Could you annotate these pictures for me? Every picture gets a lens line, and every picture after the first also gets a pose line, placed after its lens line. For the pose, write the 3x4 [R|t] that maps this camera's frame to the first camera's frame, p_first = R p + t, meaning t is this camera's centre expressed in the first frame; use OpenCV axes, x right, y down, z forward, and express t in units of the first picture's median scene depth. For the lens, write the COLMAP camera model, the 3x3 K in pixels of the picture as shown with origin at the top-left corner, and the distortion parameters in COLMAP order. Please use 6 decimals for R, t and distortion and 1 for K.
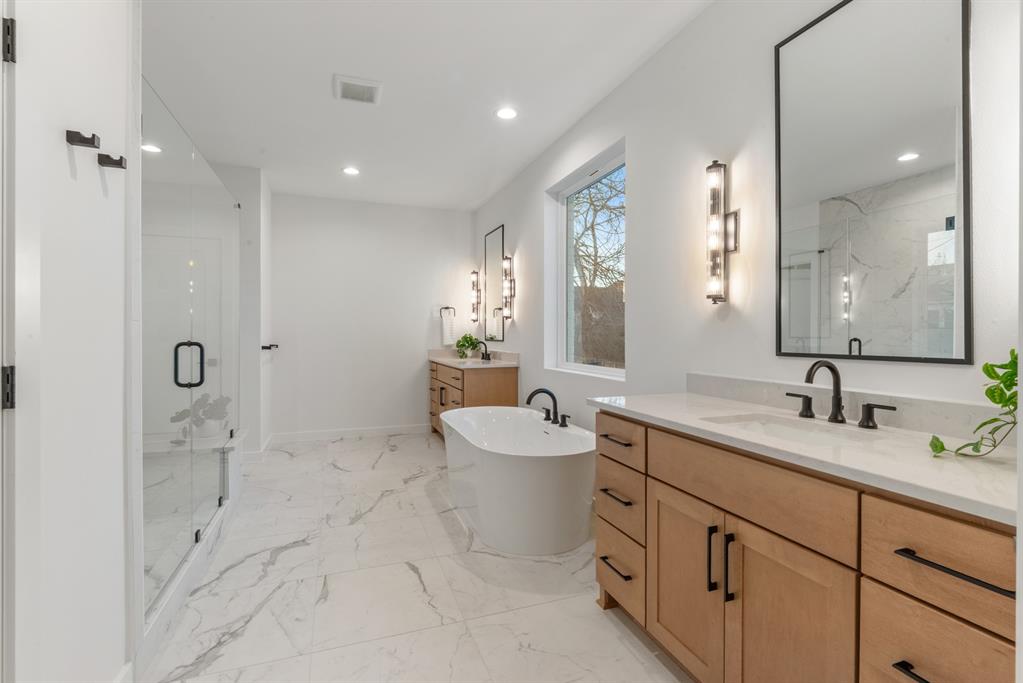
lens RADIAL K [[484.1, 0, 509.9], [0, 484.1, 320.7], [0, 0, 1]] dist [-0.001319, -0.000230]
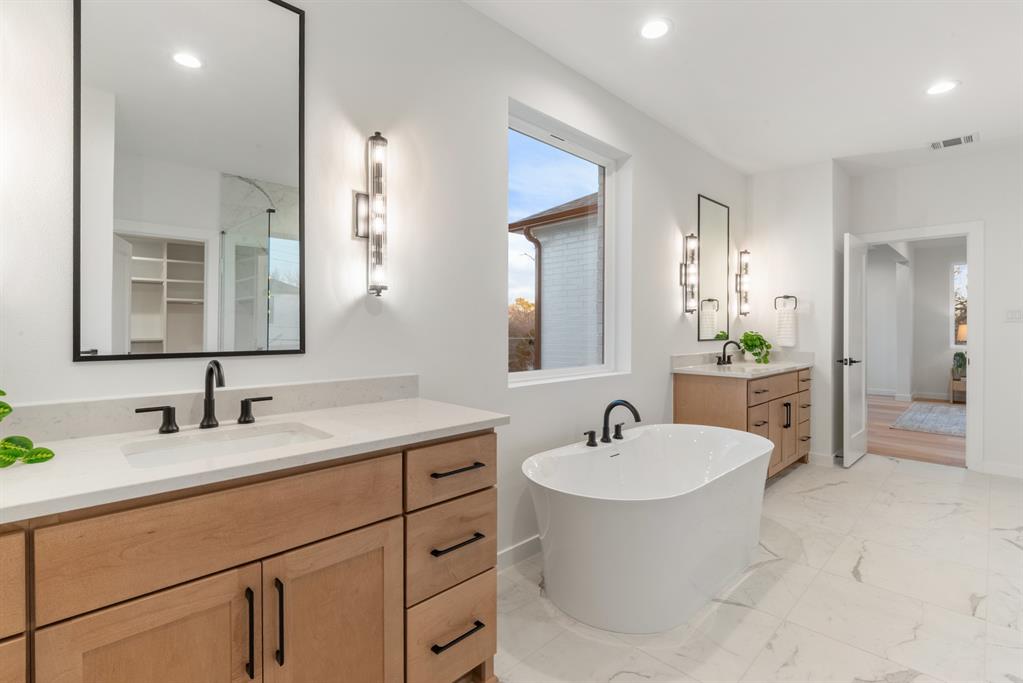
lens RADIAL K [[453.3, 0, 495.6], [0, 453.3, 379.2], [0, 0, 1]] dist [-0.030347, 0.000662]
pose [[-0.378205, -0.102227, 0.920060, -0.336936], [-0.029488, 0.994710, 0.098399, 0.026170], [-0.925252, 0.010085, -0.379219, 0.963557]]
